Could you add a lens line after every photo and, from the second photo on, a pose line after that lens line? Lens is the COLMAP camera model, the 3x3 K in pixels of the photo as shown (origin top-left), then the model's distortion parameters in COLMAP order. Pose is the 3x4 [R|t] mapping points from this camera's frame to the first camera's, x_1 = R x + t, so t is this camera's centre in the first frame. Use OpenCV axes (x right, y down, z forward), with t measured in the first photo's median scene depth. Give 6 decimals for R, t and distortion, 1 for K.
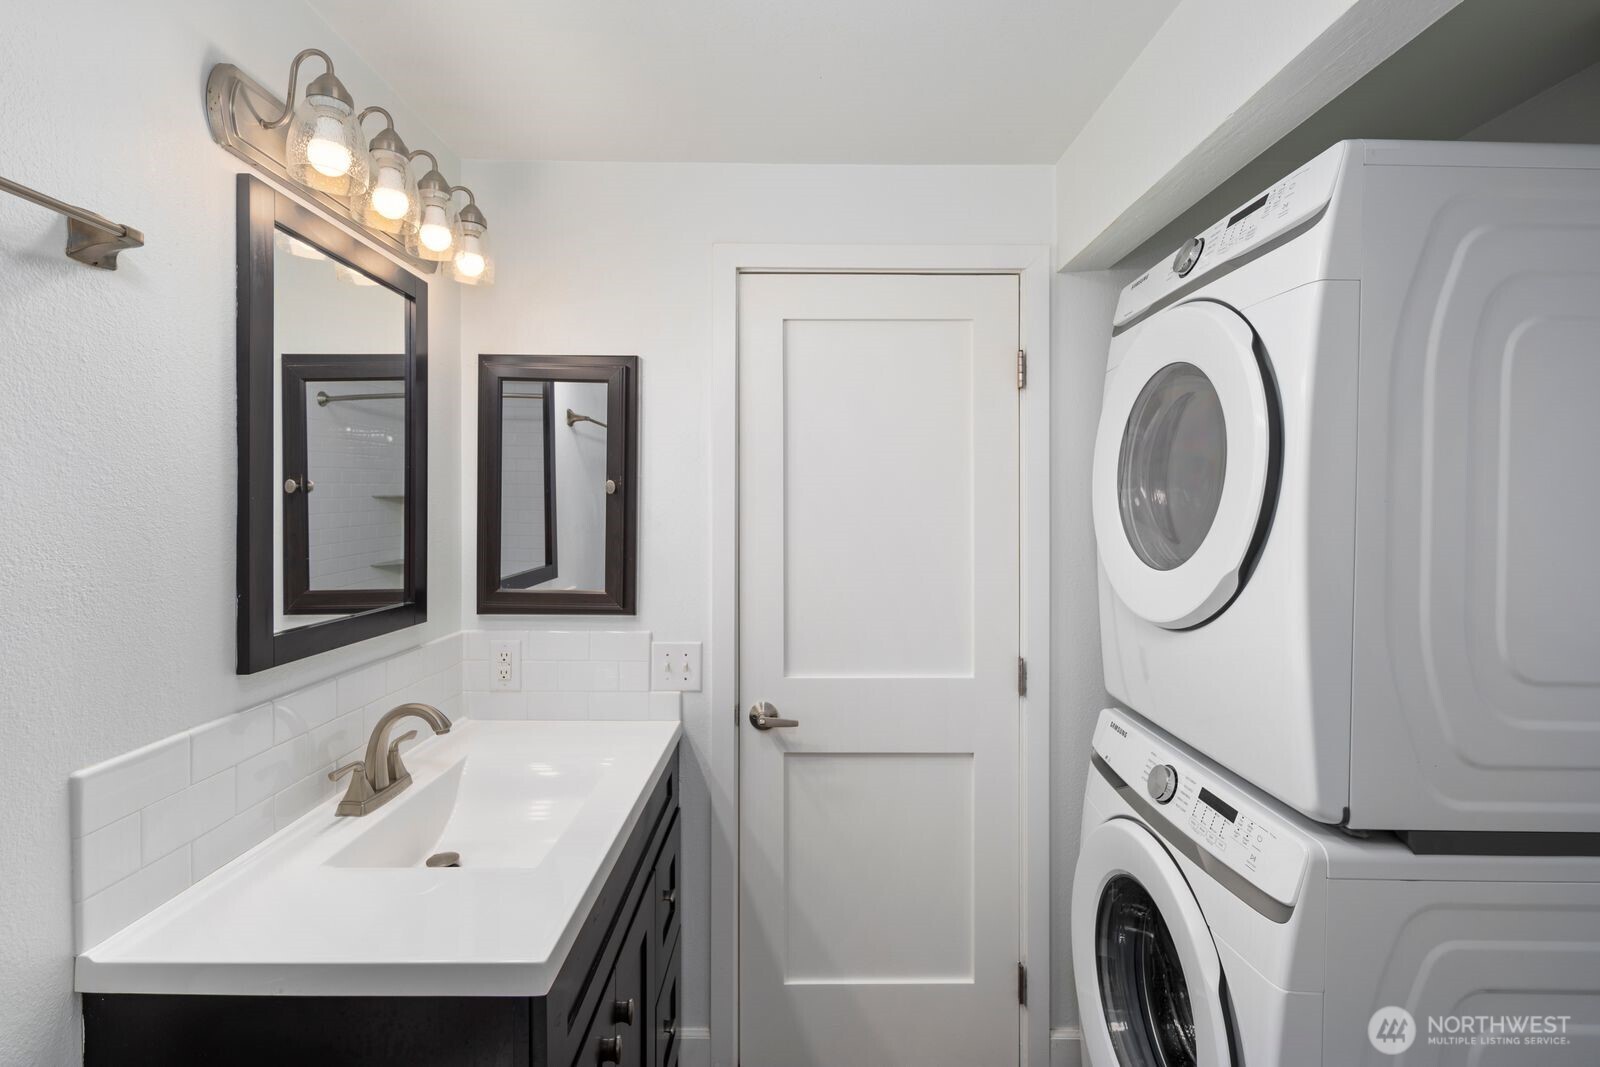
lens RADIAL K [[696.5, 0, 806.9], [0, 696.5, 525.3], [0, 0, 1]] dist [0.000247, -0.000389]
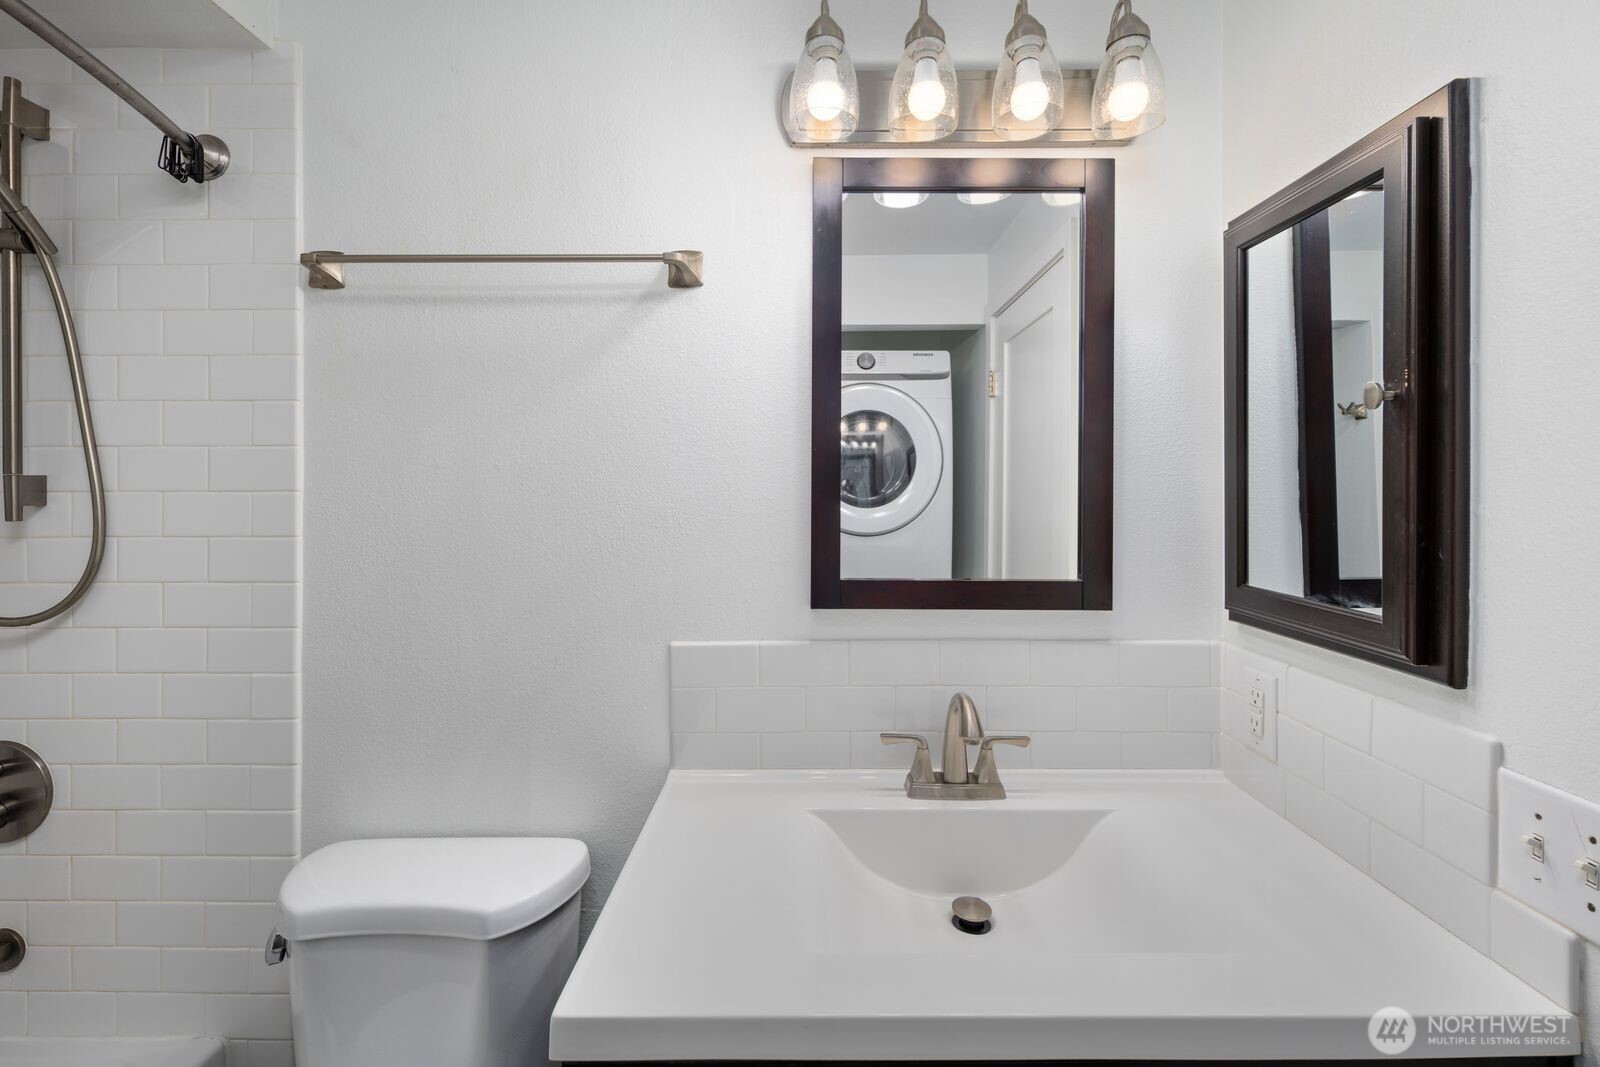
lens RADIAL K [[663.3, 0, 804.8], [0, 663.3, 491.9], [0, 0, 1]] dist [0.000574, 0.000028]
pose [[0.012452, -0.005729, -0.999906, 0.211541], [-0.025236, 0.999663, -0.006042, 0.028593], [0.999604, 0.025309, 0.012303, 0.796171]]
